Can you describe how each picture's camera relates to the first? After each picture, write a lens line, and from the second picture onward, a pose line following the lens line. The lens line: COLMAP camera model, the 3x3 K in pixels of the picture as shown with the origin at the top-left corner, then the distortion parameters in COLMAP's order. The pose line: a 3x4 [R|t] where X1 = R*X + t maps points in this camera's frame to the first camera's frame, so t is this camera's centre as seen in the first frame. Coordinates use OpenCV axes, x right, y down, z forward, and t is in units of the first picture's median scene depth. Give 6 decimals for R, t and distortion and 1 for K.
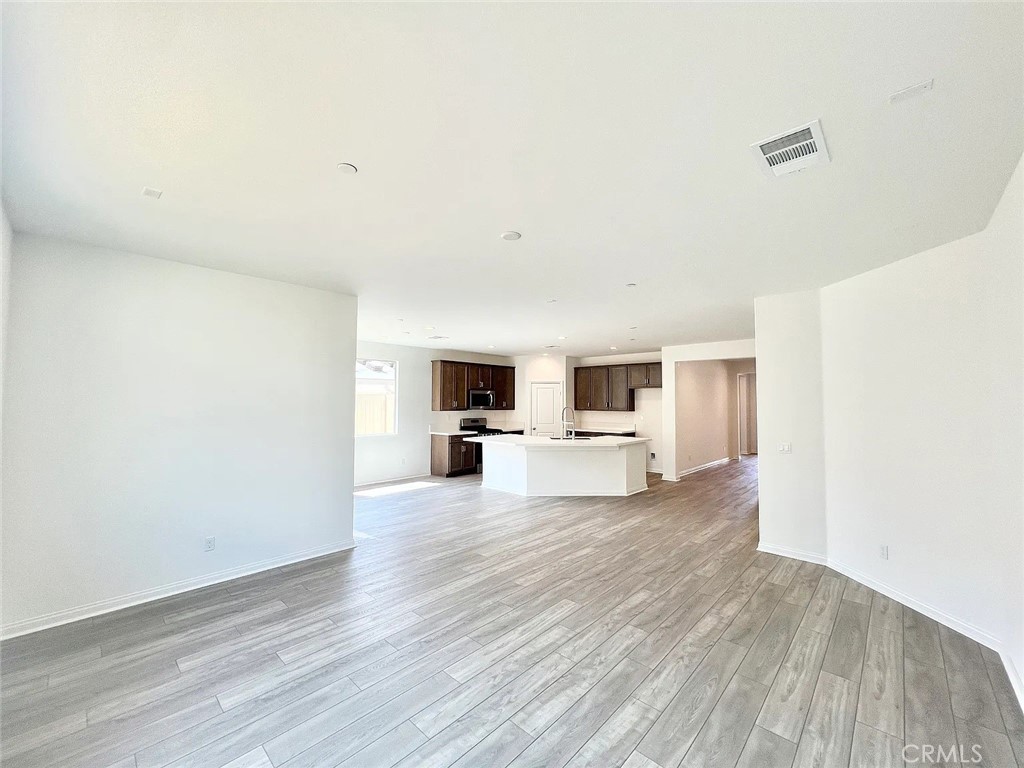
lens RADIAL K [[412.1, 0, 515.0], [0, 412.1, 377.7], [0, 0, 1]] dist [-0.002938, 0.000929]
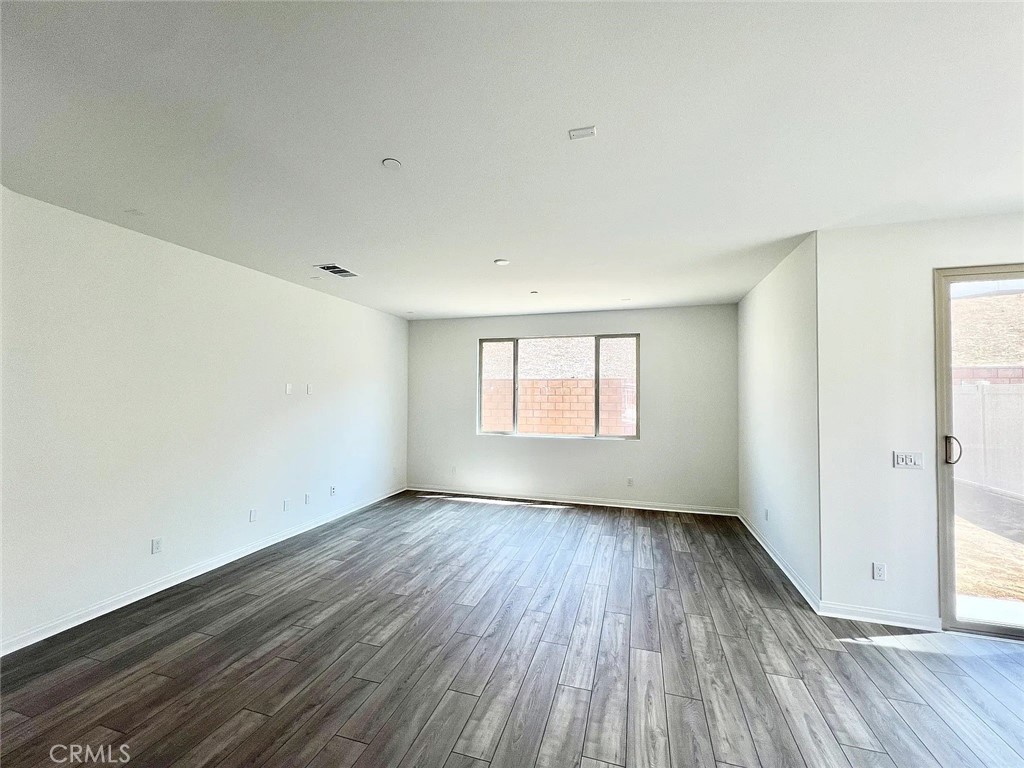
lens RADIAL K [[412.1, 0, 513.3], [0, 412.1, 384.7], [0, 0, 1]] dist [-0.002938, 0.000929]
pose [[-0.897880, -0.018924, -0.439834, 0.273869], [0.016514, 0.996925, -0.076605, 0.074569], [0.439931, -0.076045, -0.894806, 1.136963]]
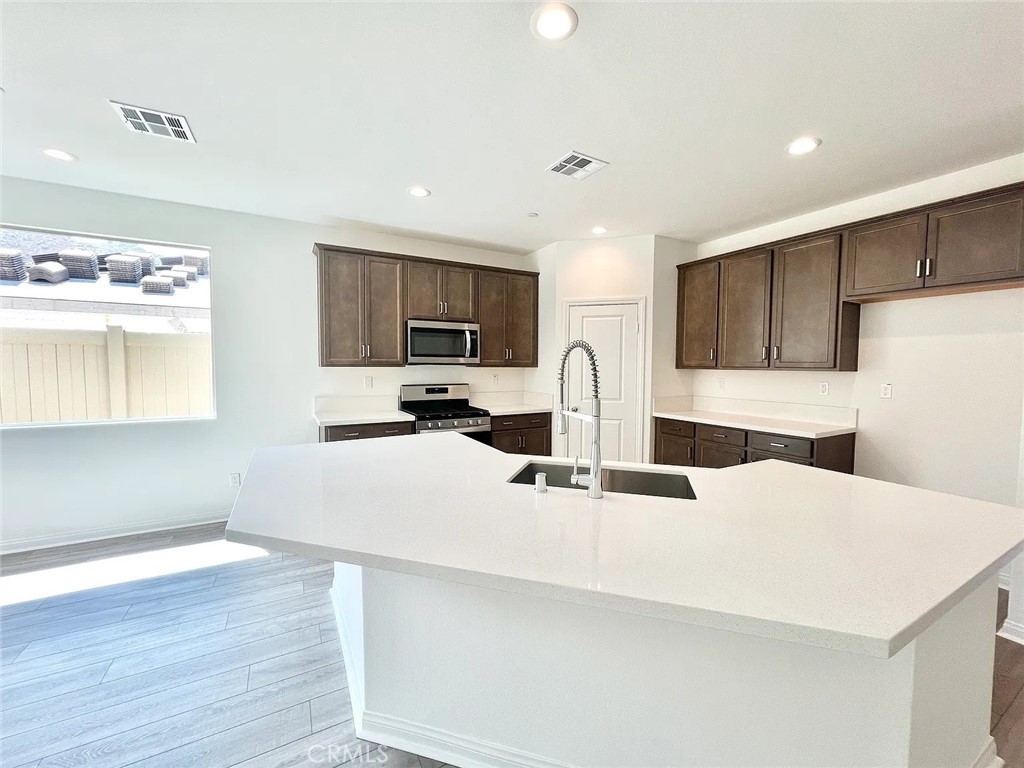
lens RADIAL K [[412.1, 0, 515.0], [0, 412.1, 387.4], [0, 0, 1]] dist [-0.002938, 0.000929]
pose [[0.948356, 0.017897, -0.316701, 0.233314], [0.017794, 0.993834, 0.109445, 0.093909], [0.316707, -0.109428, 0.942190, 1.048355]]
